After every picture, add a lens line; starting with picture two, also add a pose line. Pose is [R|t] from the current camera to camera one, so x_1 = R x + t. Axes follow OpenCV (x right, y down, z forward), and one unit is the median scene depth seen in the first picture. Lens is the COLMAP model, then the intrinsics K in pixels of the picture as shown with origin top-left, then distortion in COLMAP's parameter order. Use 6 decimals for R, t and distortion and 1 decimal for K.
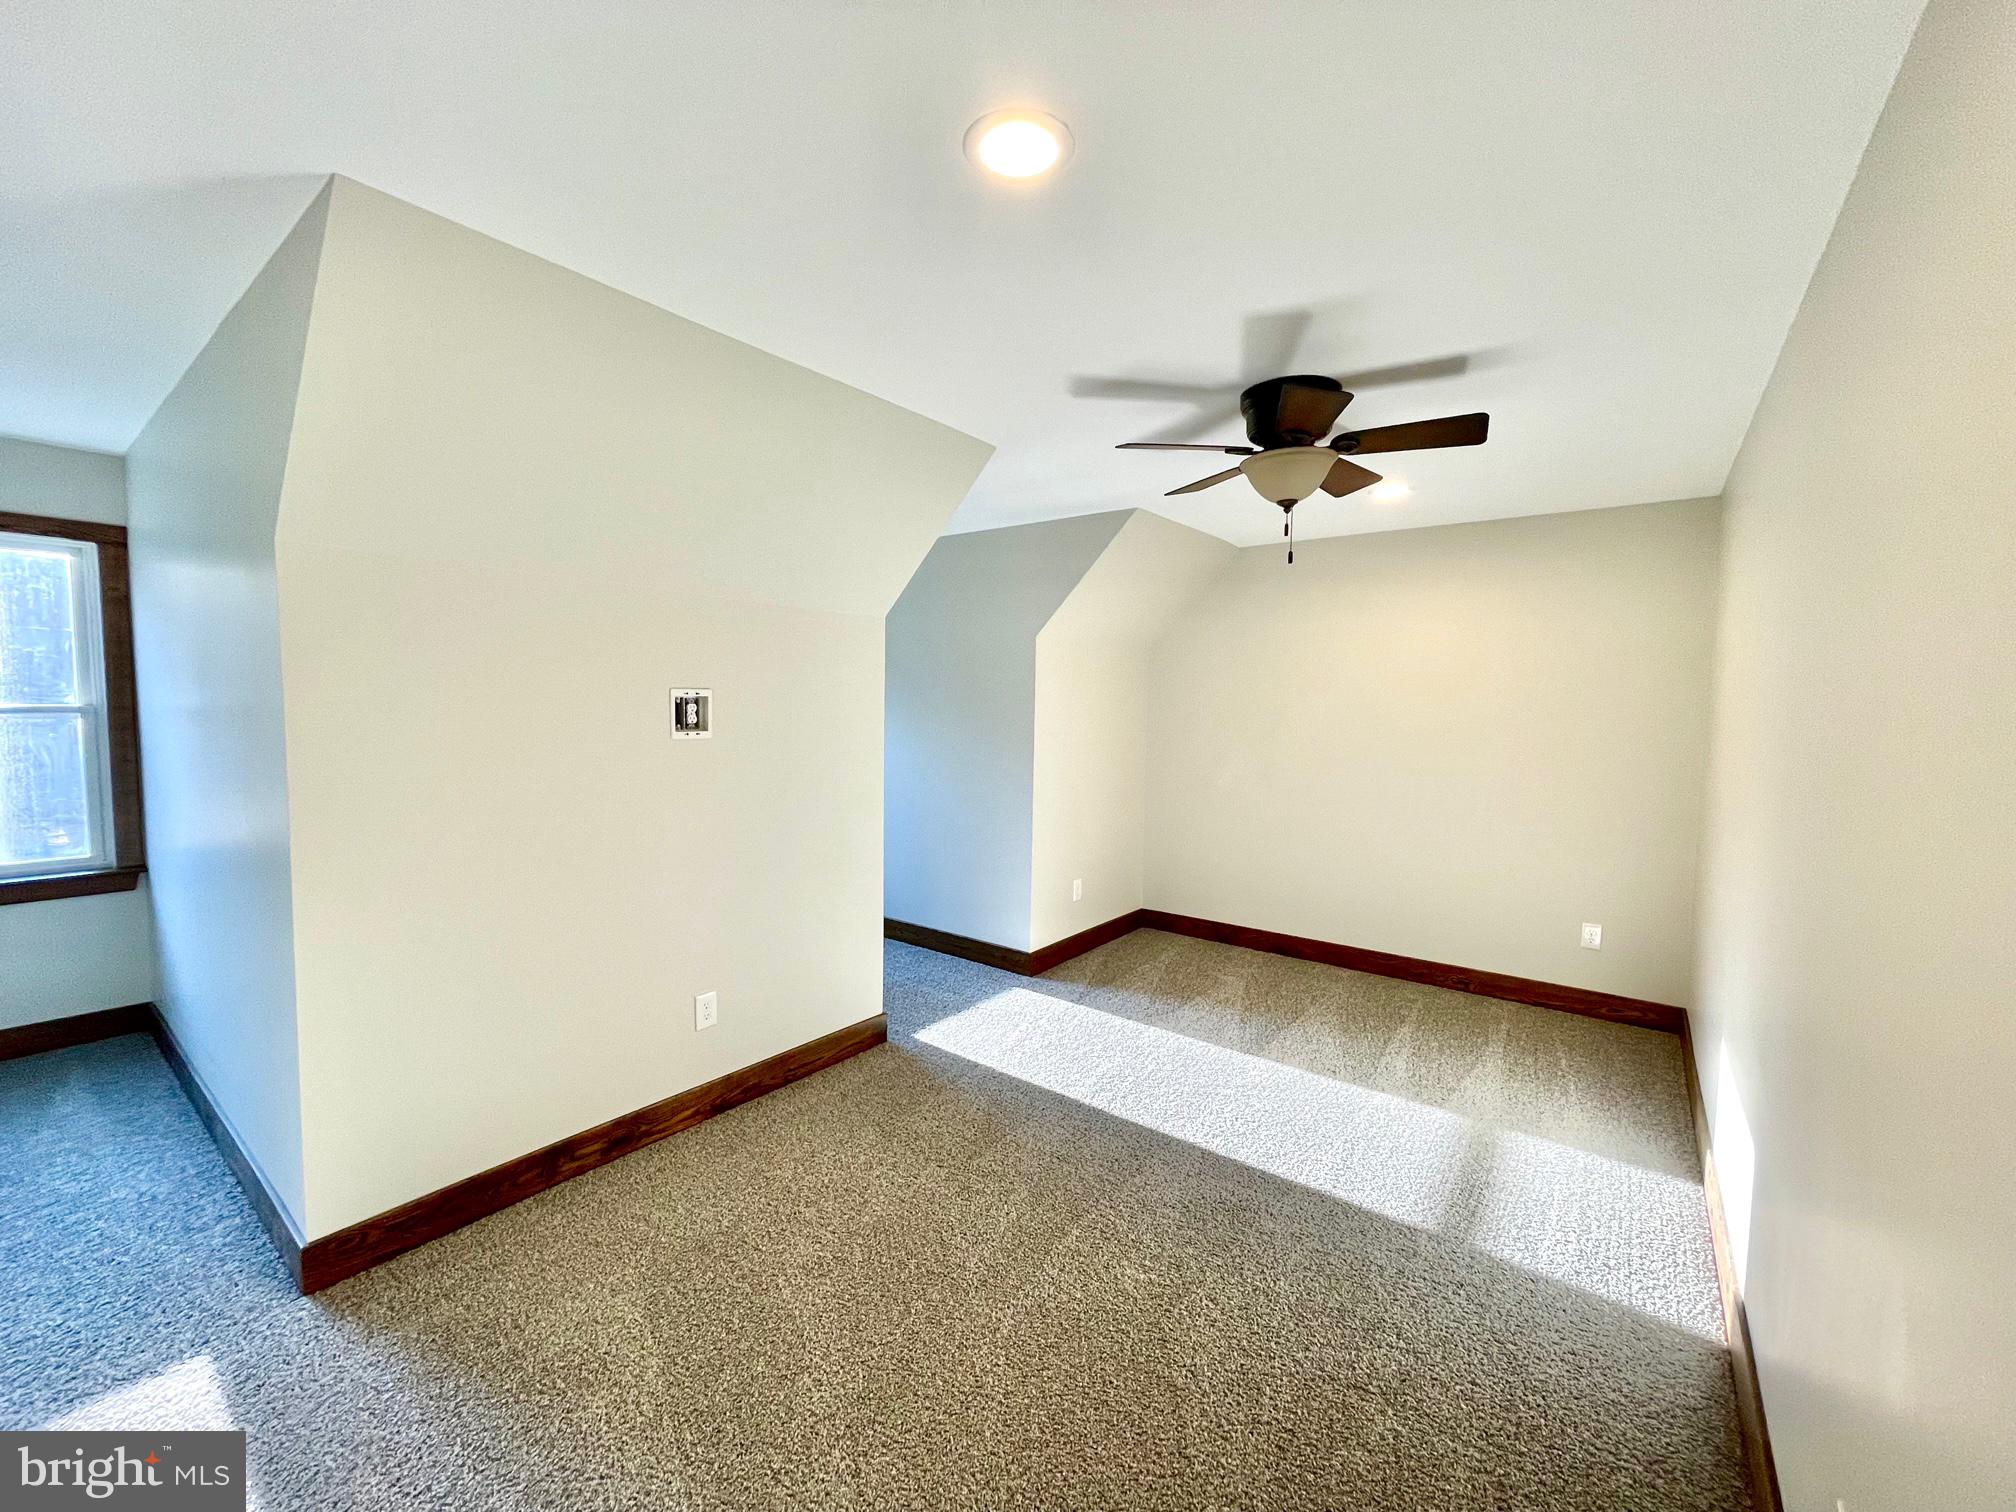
lens RADIAL K [[803.0, 0, 999.6], [0, 803.0, 768.3], [0, 0, 1]] dist [-0.000881, -0.000286]
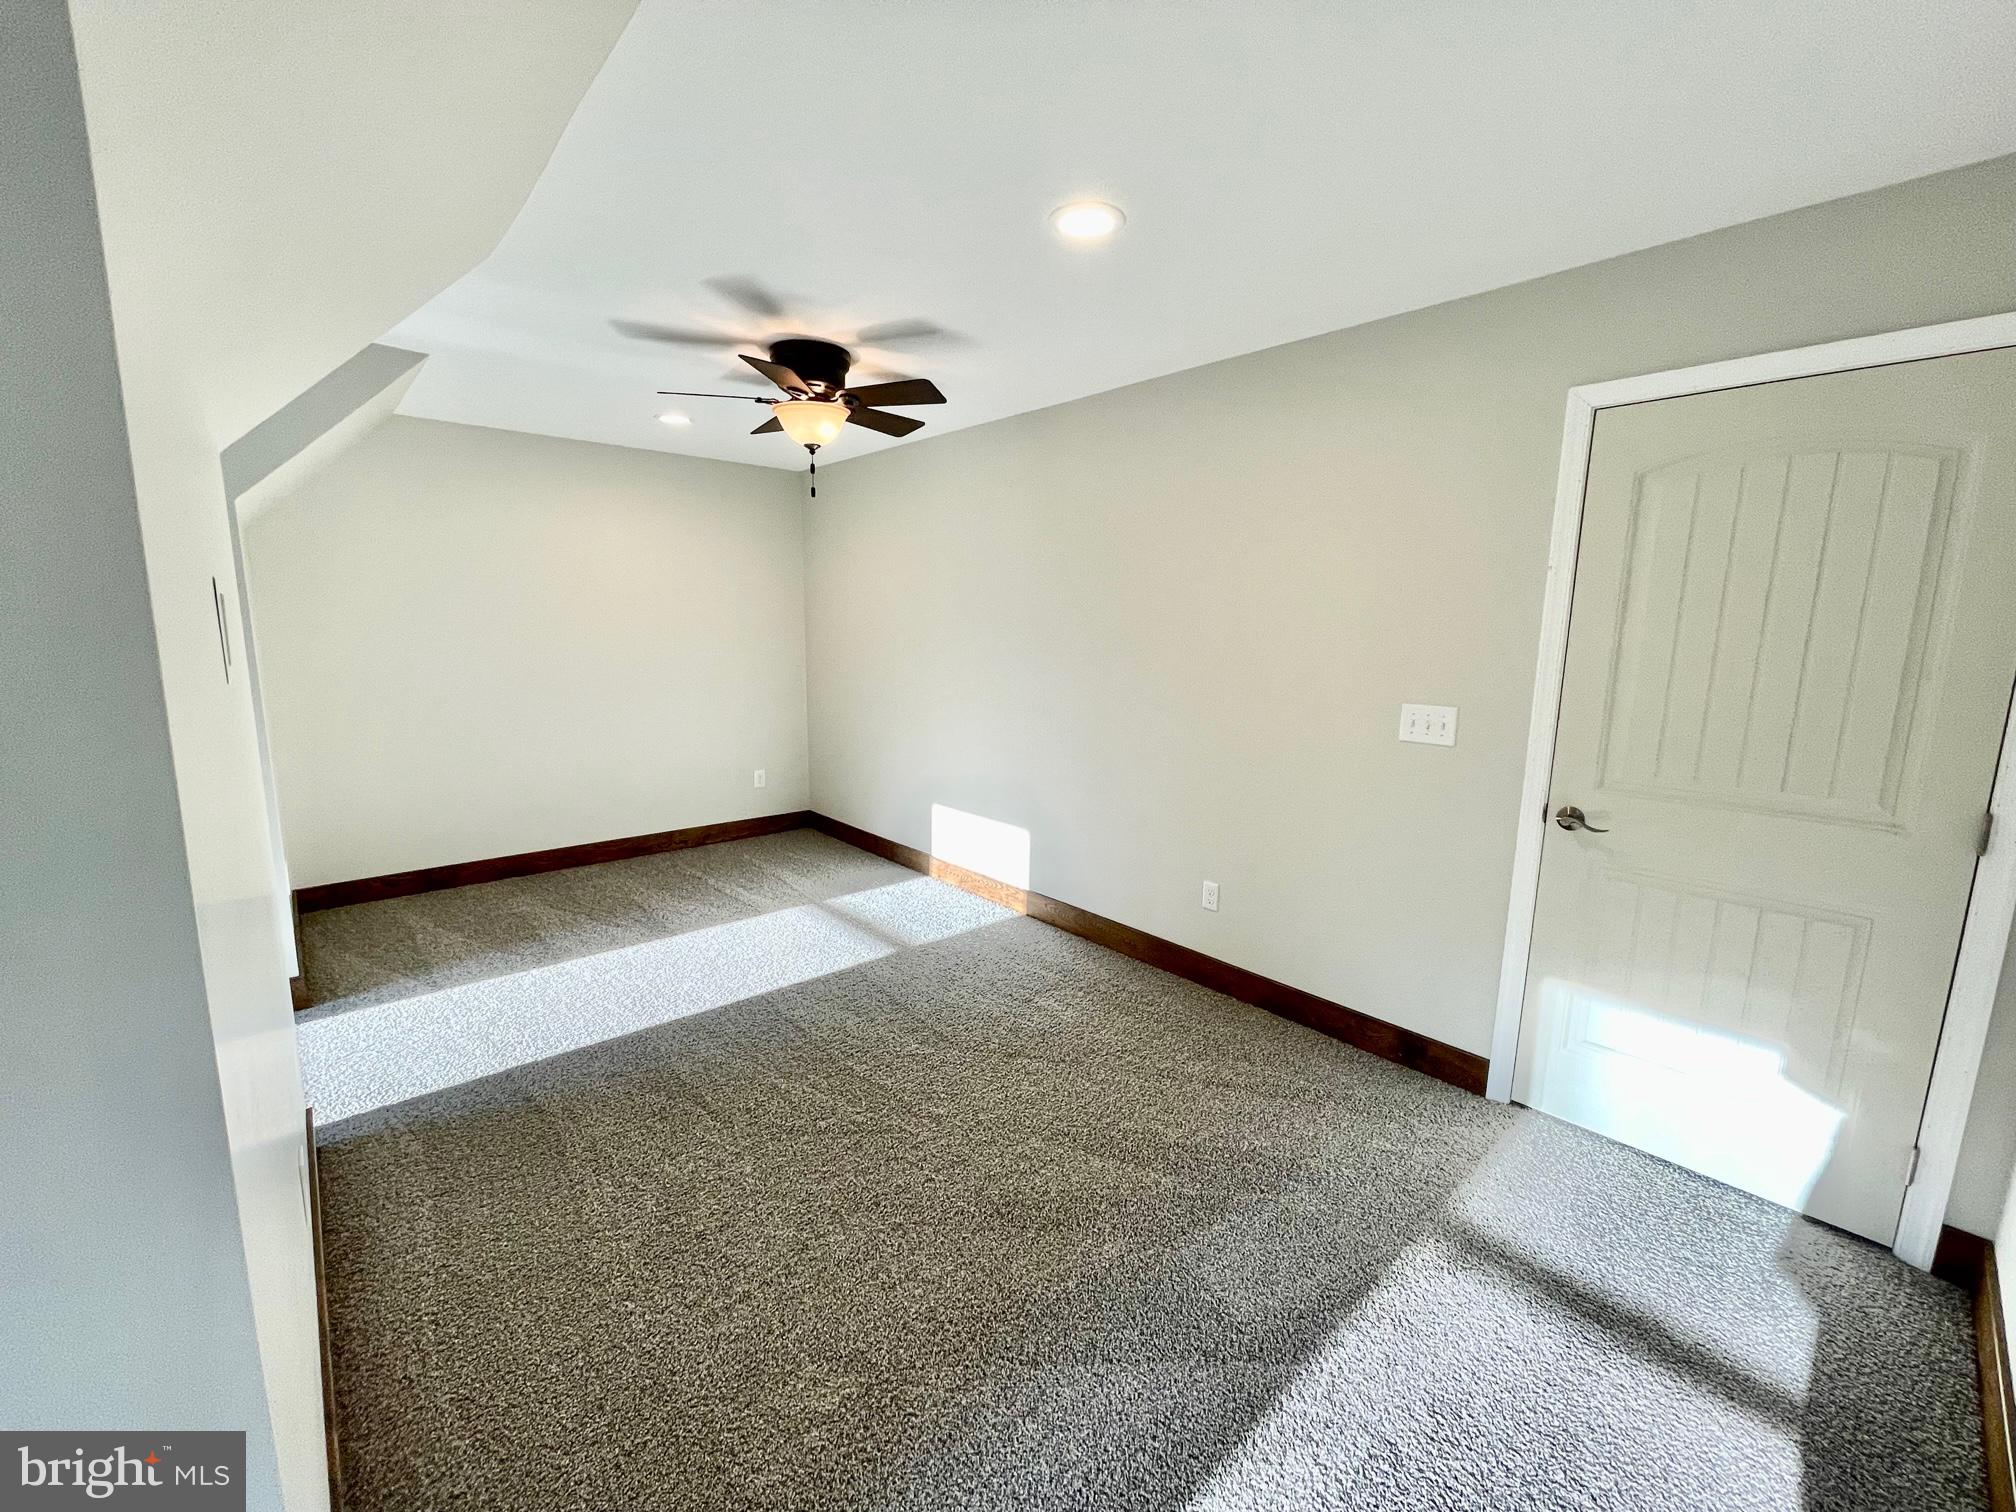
lens RADIAL K [[803.0, 0, 1011.9], [0, 803.0, 755.0], [0, 0, 1]] dist [-0.000881, -0.000286]
pose [[0.164359, -0.163624, 0.972735, -0.526528], [0.066199, 0.985752, 0.154629, -0.020228], [-0.984177, 0.038979, 0.172849, 0.301019]]
